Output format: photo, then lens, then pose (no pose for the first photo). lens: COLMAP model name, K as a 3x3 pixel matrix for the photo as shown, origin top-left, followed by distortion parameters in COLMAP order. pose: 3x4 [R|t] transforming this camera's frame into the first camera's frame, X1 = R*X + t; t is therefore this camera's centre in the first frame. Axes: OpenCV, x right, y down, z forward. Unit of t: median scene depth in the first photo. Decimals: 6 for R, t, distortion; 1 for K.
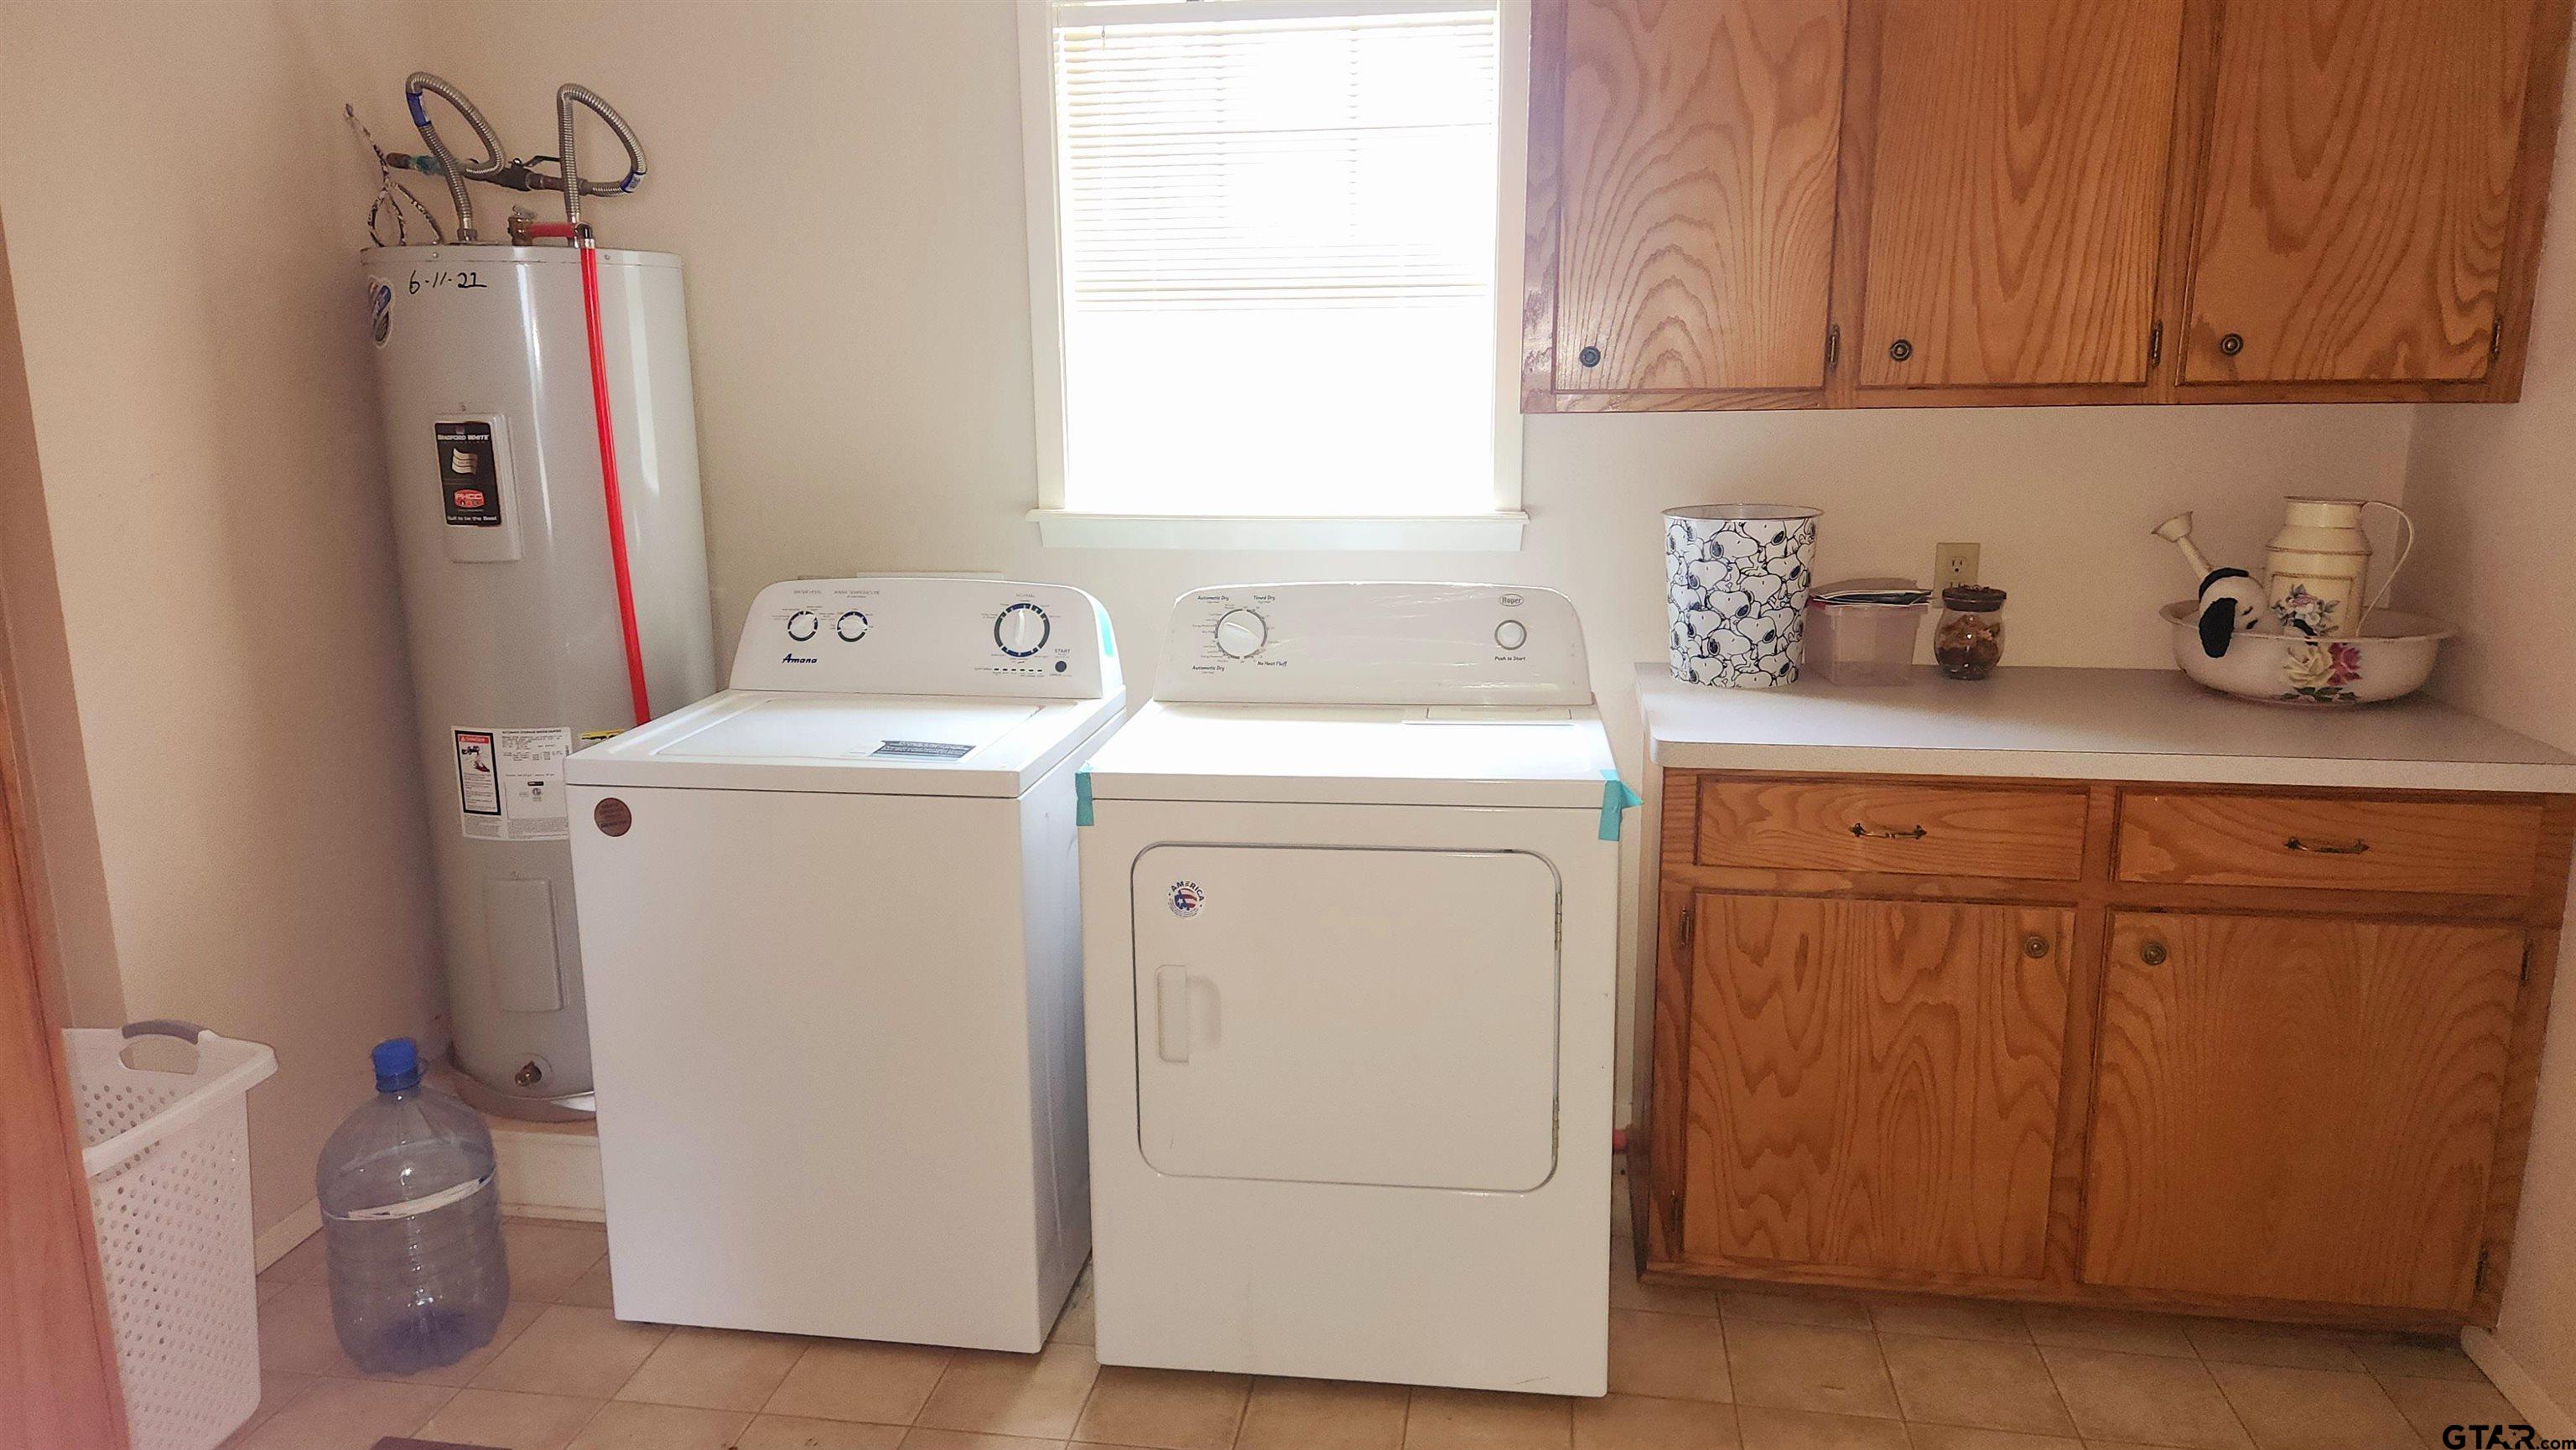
lens RADIAL K [[1732.6, 0, 1287.1], [0, 1732.6, 724.9], [0, 0, 1]] dist [0.007799, 0.001466]
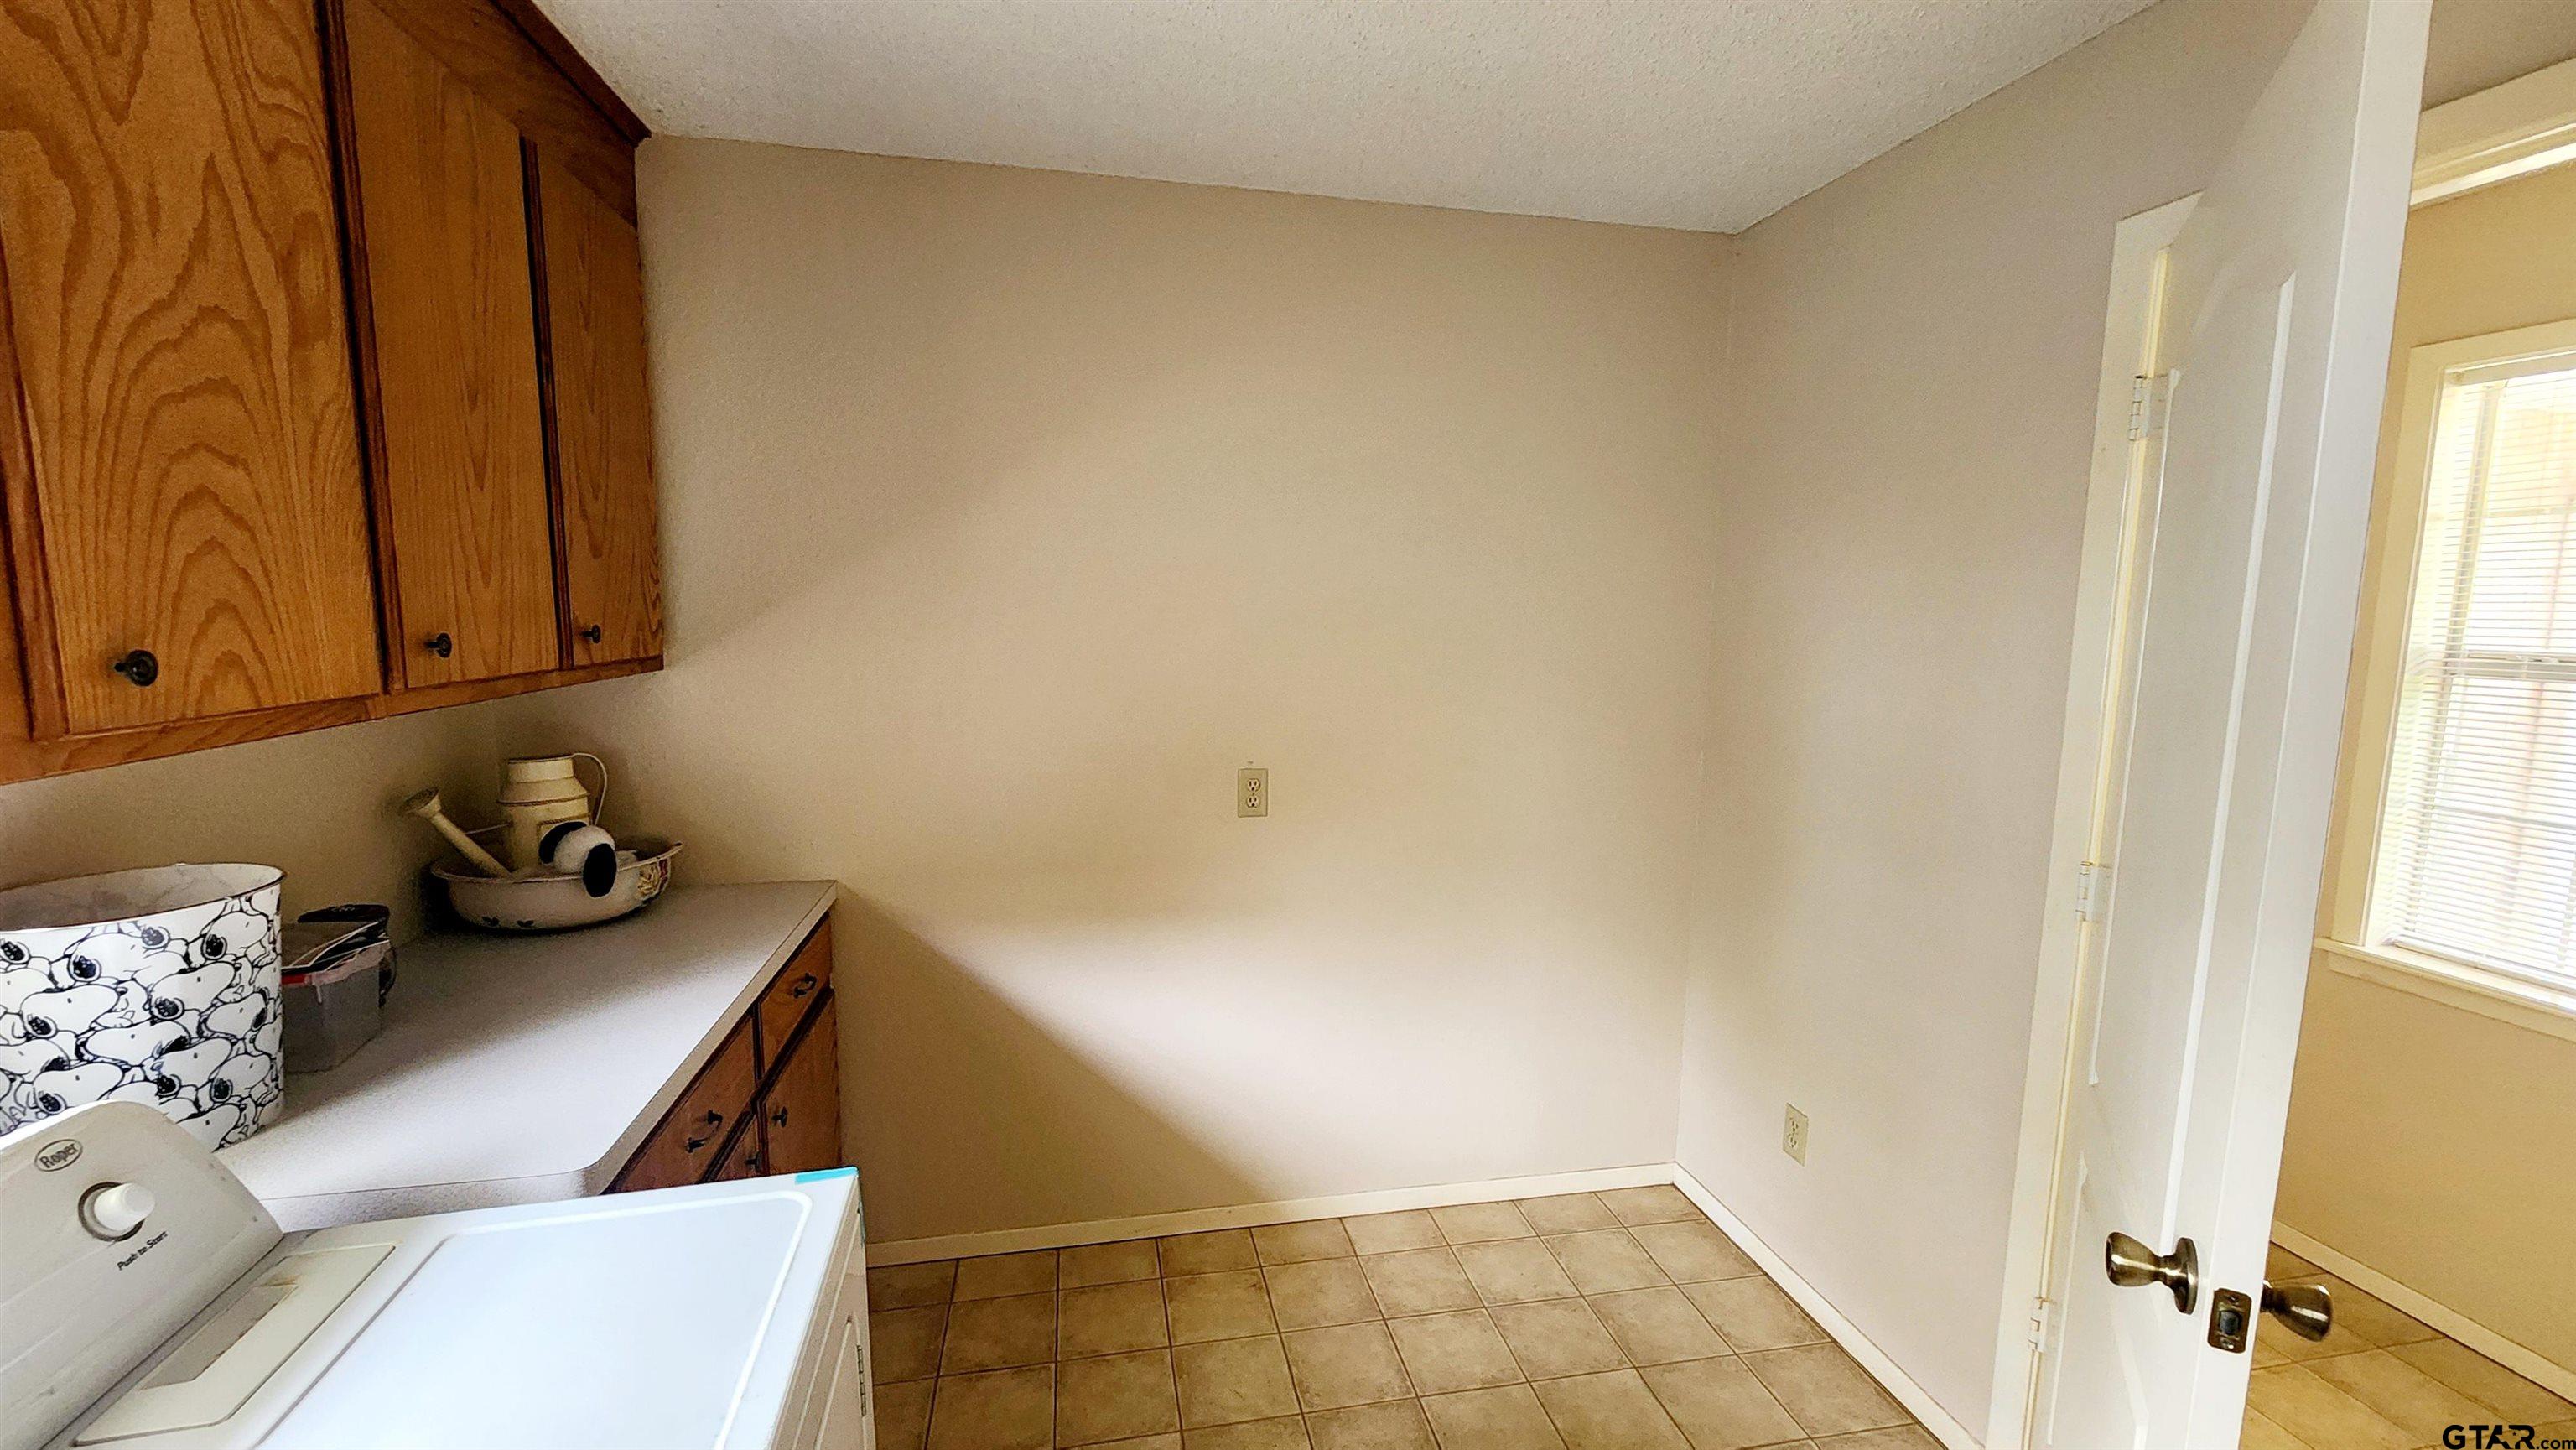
lens RADIAL K [[1011.6, 0, 1278.4], [0, 1011.6, 737.8], [0, 0, 1]] dist [-0.003801, -0.000158]
pose [[-0.352320, -0.107193, 0.929721, -0.257872], [0.202083, 0.961270, 0.187411, -0.177640], [-0.913801, 0.253910, -0.317013, 0.775488]]
